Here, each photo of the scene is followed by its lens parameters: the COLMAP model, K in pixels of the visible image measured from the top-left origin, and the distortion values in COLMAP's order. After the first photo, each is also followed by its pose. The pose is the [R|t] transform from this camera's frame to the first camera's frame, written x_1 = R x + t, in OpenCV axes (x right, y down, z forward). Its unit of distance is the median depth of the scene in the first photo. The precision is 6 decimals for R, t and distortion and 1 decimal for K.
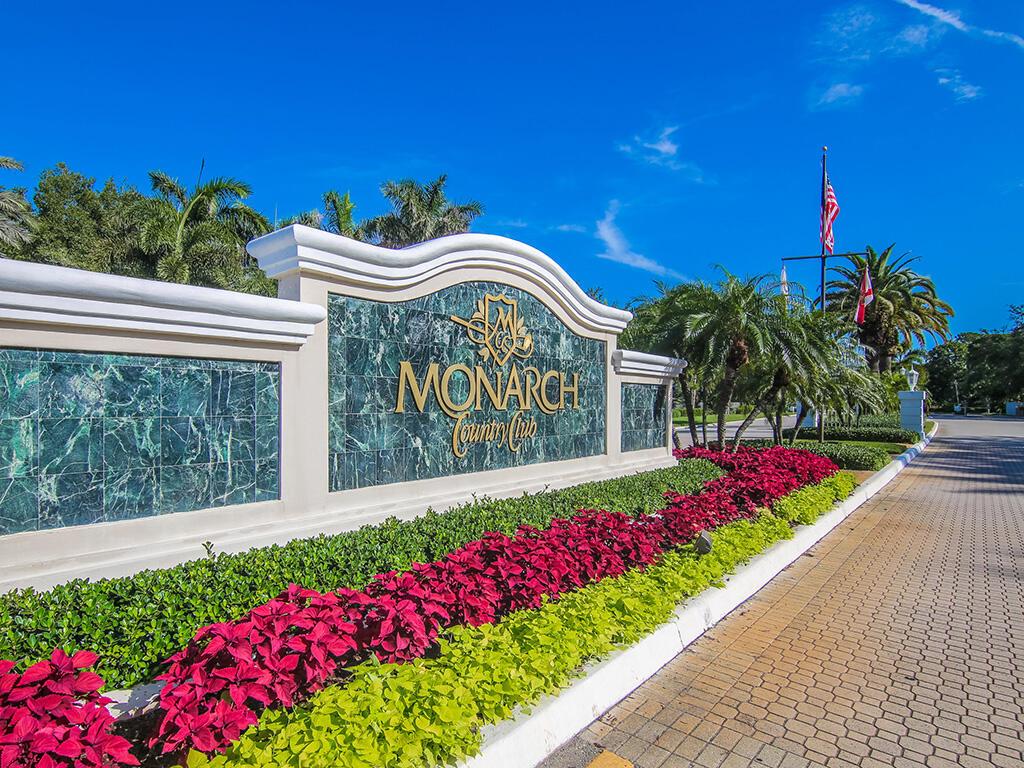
lens RADIAL K [[562.9, 0, 452.8], [0, 562.9, 405.6], [0, 0, 1]] dist [0.004616, -0.005513]
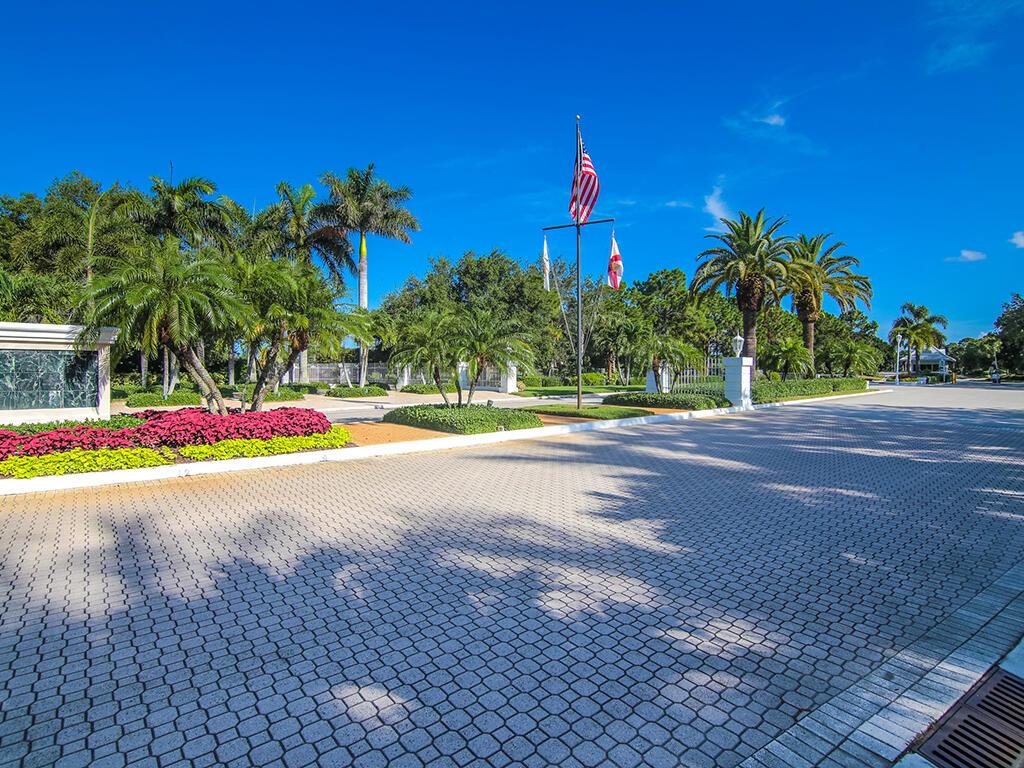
lens RADIAL K [[520.0, 0, 509.3], [0, 520.0, 385.0], [0, 0, 1]] dist [-0.006375, -0.001772]
pose [[0.991507, -0.000571, -0.130056, 1.932253], [0.003022, 0.999821, 0.018652, 0.020101], [0.130022, -0.018887, 0.991331, 0.144511]]
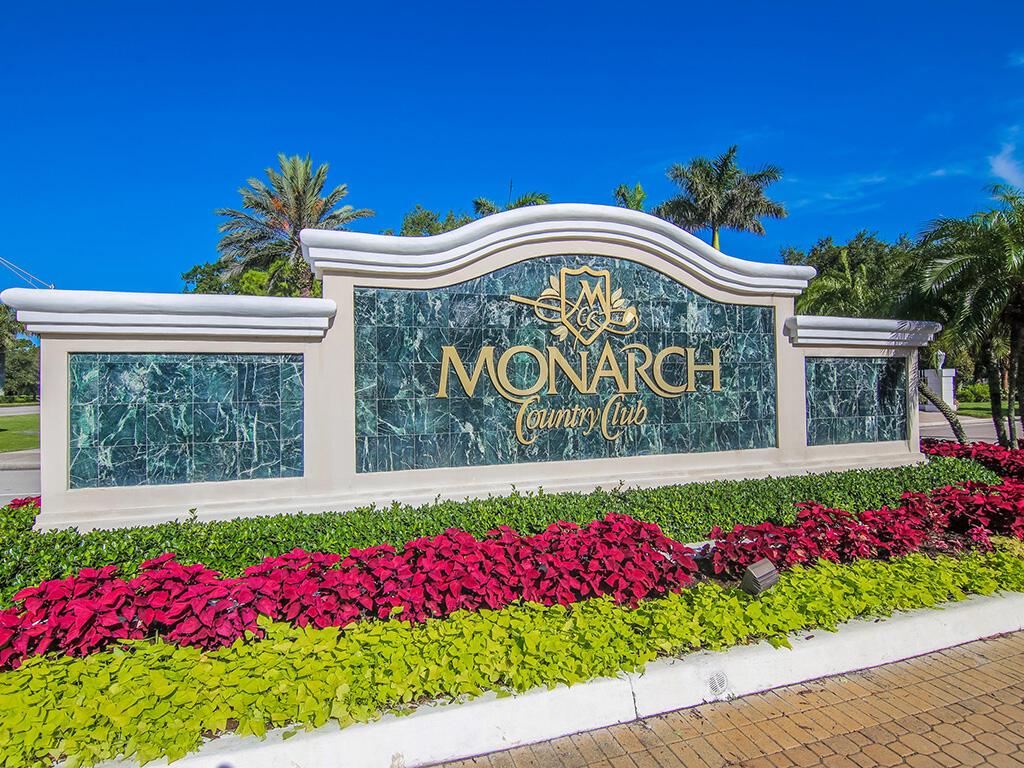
lens RADIAL K [[520.0, 0, 503.4], [0, 520.0, 376.0], [0, 0, 1]] dist [-0.006375, -0.001772]
pose [[0.870394, -0.020203, -0.491941, 0.370612], [0.010923, 0.999704, -0.021729, -0.003969], [0.492235, 0.013539, 0.870357, 0.202516]]
